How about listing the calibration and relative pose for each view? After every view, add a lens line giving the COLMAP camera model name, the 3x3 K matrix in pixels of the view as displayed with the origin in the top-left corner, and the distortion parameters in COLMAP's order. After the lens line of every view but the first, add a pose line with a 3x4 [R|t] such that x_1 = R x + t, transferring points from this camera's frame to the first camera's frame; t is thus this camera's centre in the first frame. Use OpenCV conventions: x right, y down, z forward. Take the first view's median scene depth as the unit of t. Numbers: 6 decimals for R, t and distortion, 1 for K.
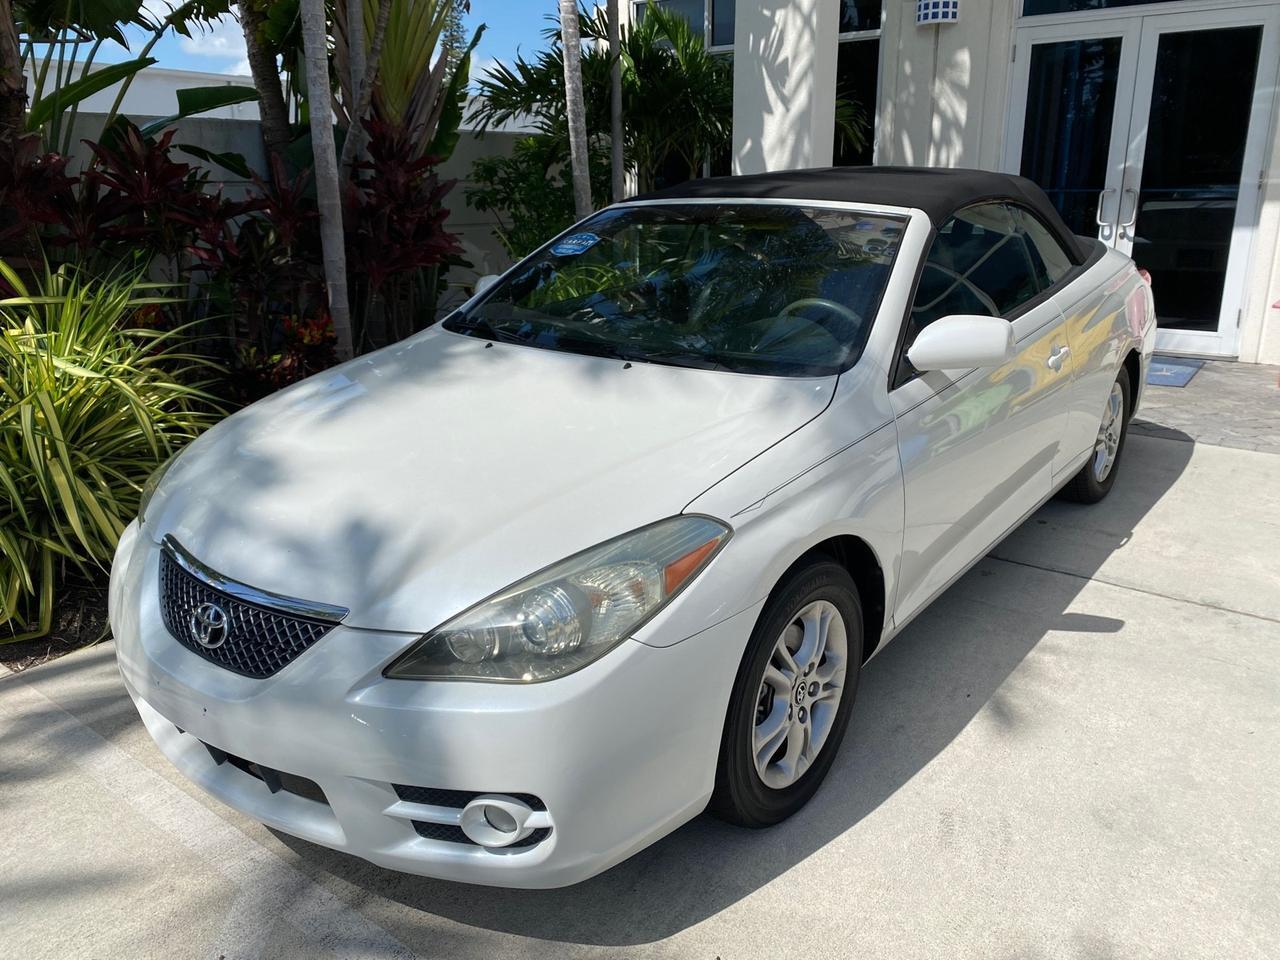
lens RADIAL K [[992.6, 0, 639.7], [0, 992.6, 478.5], [0, 0, 1]] dist [0.018146, -0.024248]
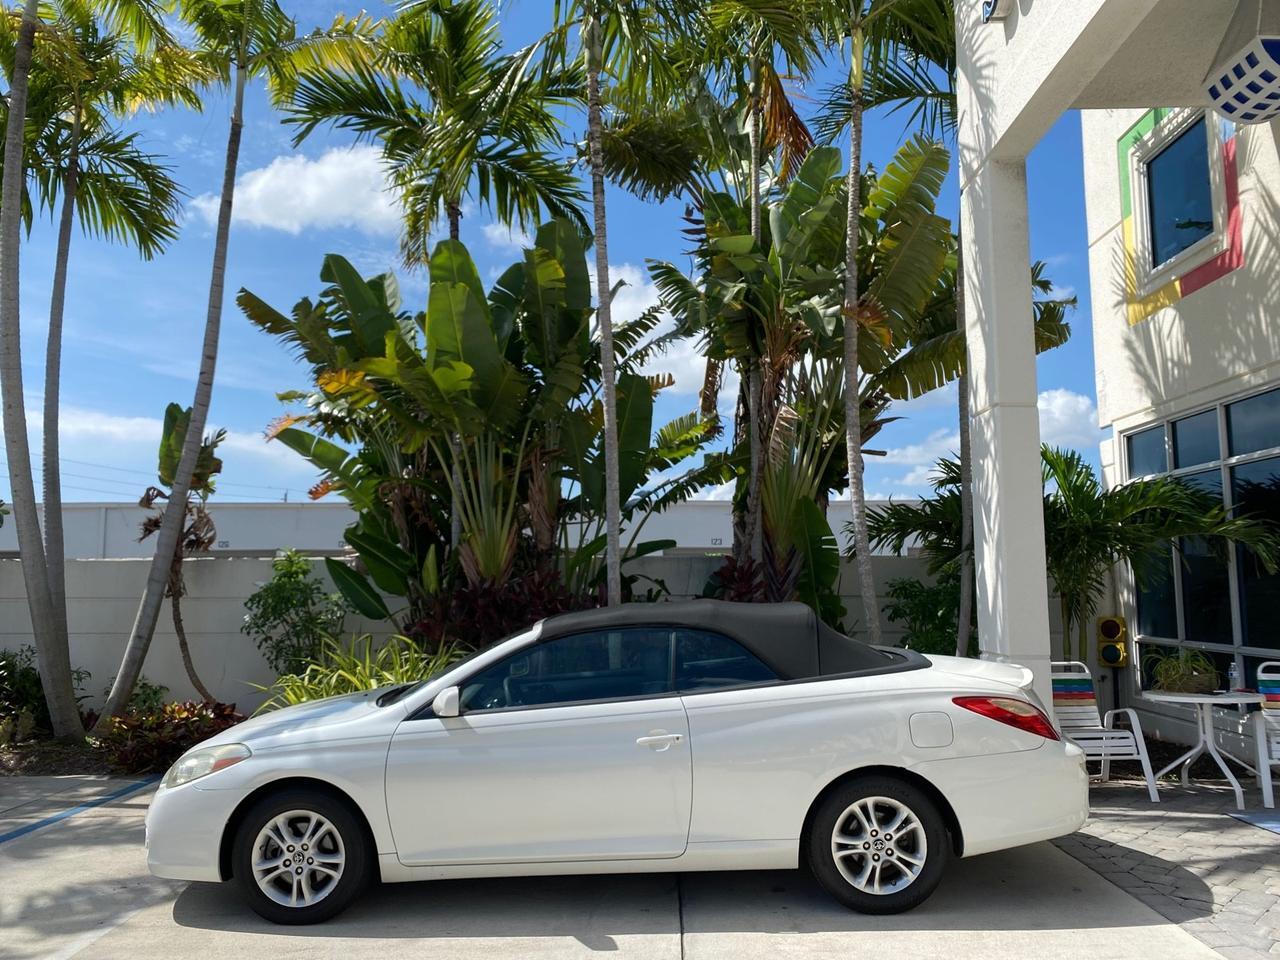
lens RADIAL K [[992.6, 0, 635.3], [0, 992.6, 466.7], [0, 0, 1]] dist [0.018146, -0.024248]
pose [[0.589706, -0.088791, -0.802722, 1.429026], [-0.233705, 0.932652, -0.274850, -0.082689], [0.773065, 0.349681, 0.529239, 0.109534]]
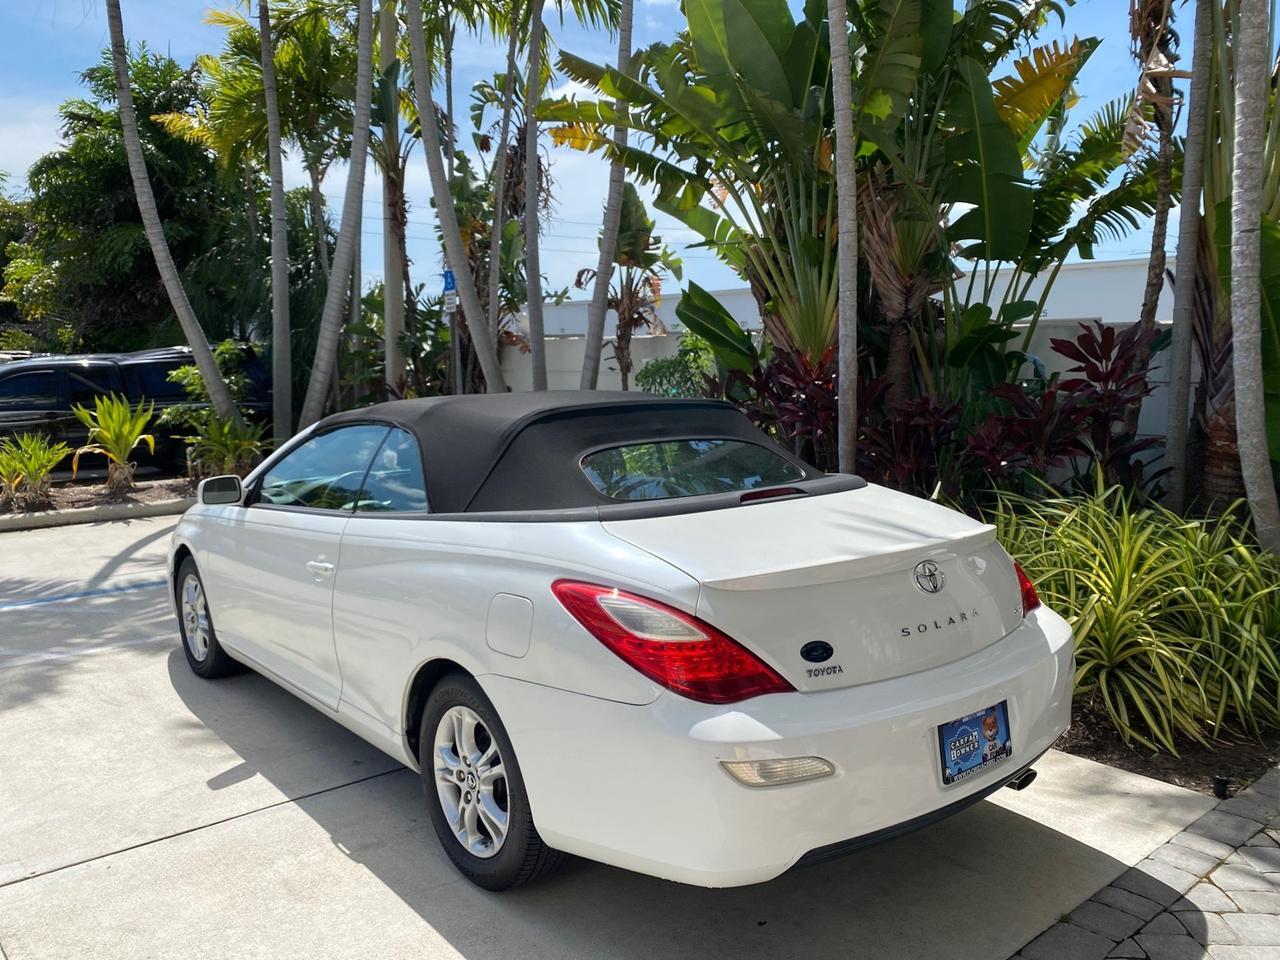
lens RADIAL K [[992.6, 0, 642.1], [0, 992.6, 471.2], [0, 0, 1]] dist [0.018146, -0.024248]
pose [[-0.217345, 0.116063, -0.969170, 1.271210], [-0.279302, 0.943995, 0.175684, -0.471066], [0.935282, 0.308875, -0.172756, 1.382090]]
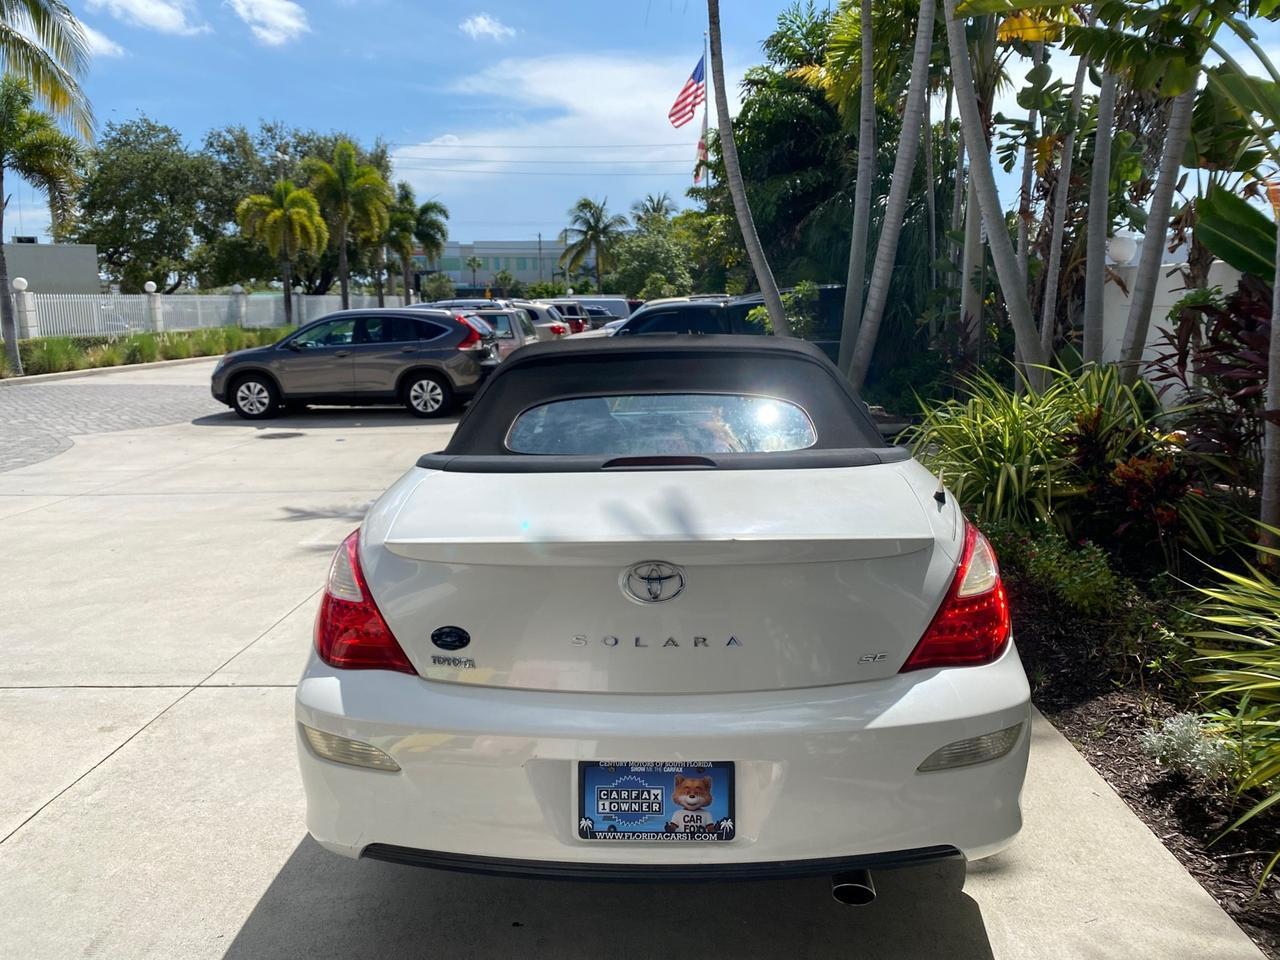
lens RADIAL K [[992.6, 0, 641.3], [0, 992.6, 471.5], [0, 0, 1]] dist [0.018146, -0.024248]
pose [[-0.819730, 0.117153, -0.560641, 0.838429], [-0.142610, 0.906280, 0.397892, -0.613756], [0.554712, 0.406117, -0.726198, 1.867445]]
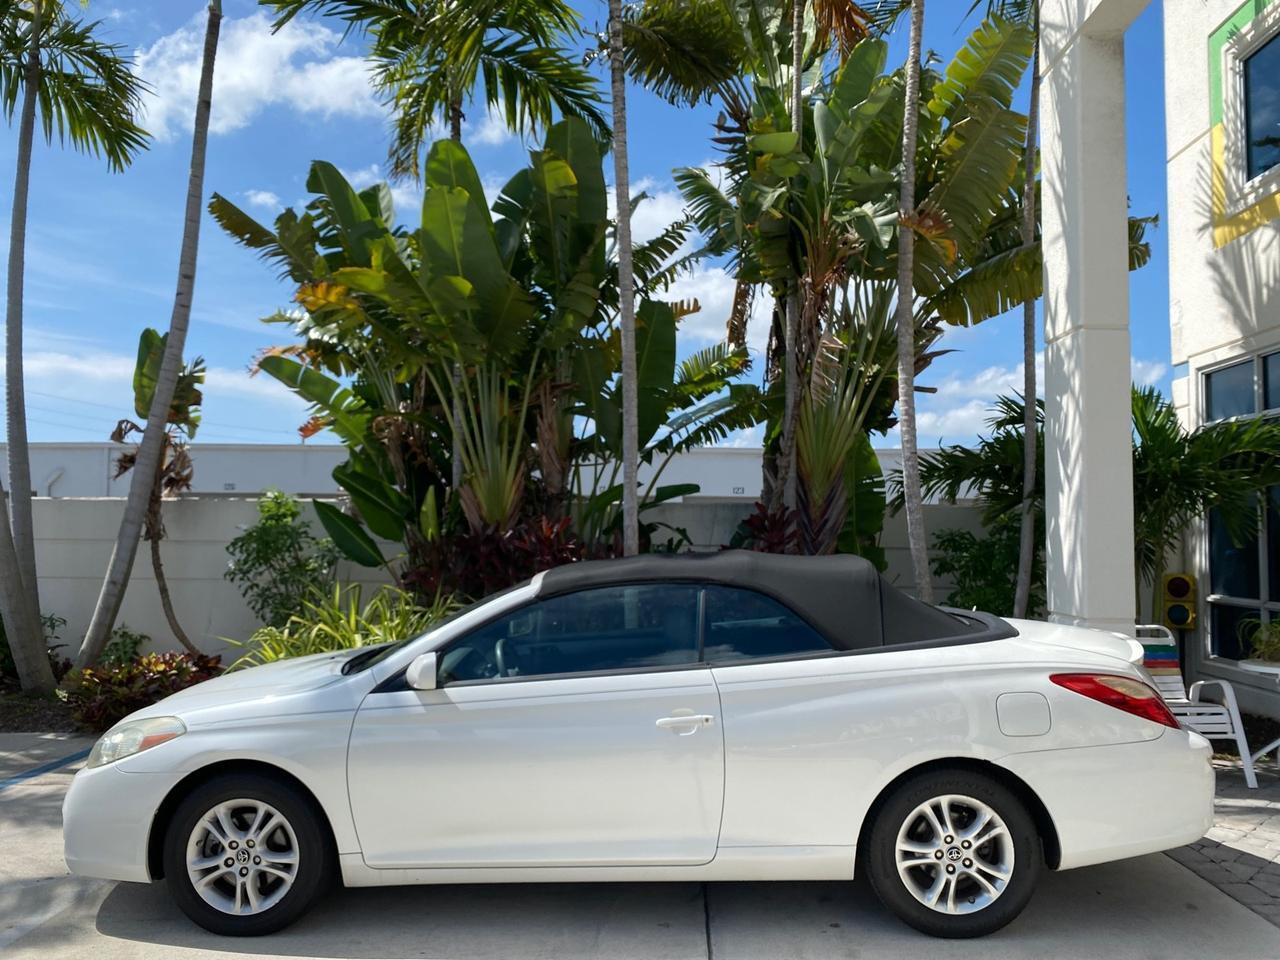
lens RADIAL K [[992.6, 0, 636.7], [0, 992.6, 472.6], [0, 0, 1]] dist [0.018146, -0.024248]
pose [[0.576260, -0.037207, -0.816419, 1.214618], [-0.247856, 0.943959, -0.217965, -0.120504], [0.778776, 0.327959, 0.534743, 0.256680]]
